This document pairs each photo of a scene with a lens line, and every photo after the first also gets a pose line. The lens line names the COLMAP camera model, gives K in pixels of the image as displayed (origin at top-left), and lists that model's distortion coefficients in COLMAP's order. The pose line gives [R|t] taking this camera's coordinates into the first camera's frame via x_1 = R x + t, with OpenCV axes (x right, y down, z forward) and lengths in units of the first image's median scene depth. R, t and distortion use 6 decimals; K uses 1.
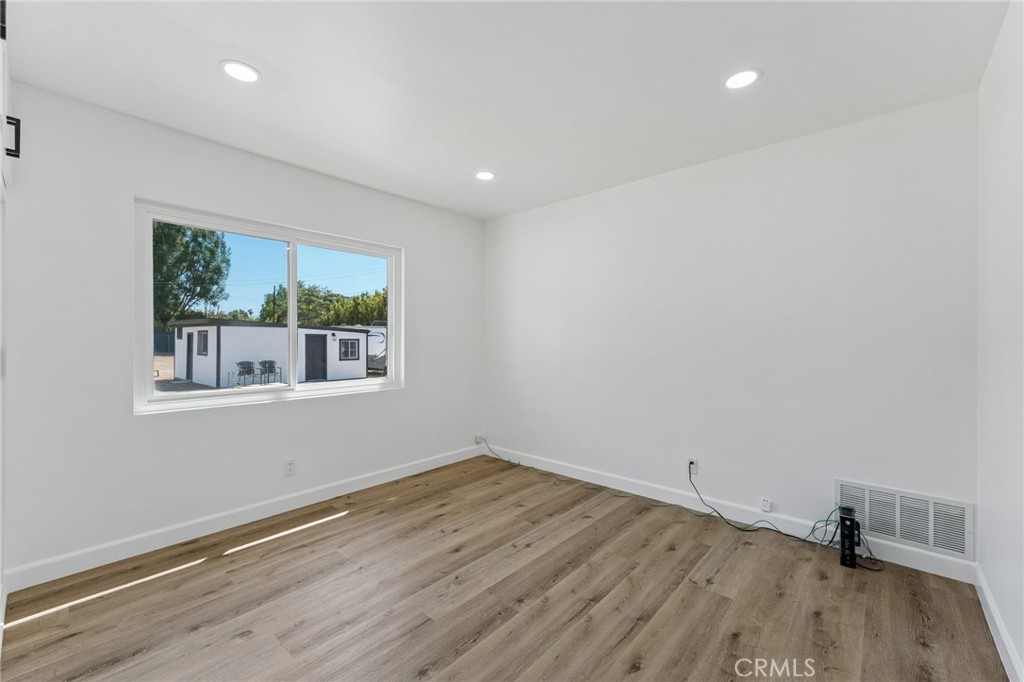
lens RADIAL K [[415.4, 0, 513.7], [0, 415.4, 336.9], [0, 0, 1]] dist [0.004870, 0.000321]
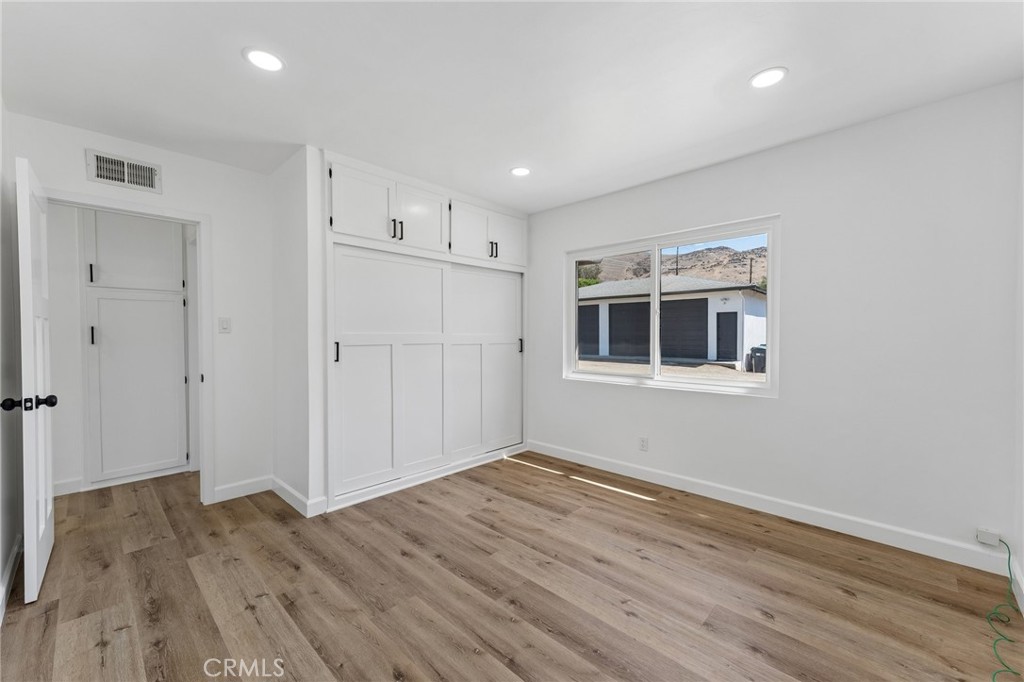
lens RADIAL K [[415.4, 0, 513.5], [0, 415.4, 341.5], [0, 0, 1]] dist [0.004870, 0.000321]
pose [[-0.041340, 0.018349, -0.998977, 0.746729], [0.003144, 0.999829, 0.018235, 0.003546], [0.999140, -0.002387, -0.041391, 0.794924]]
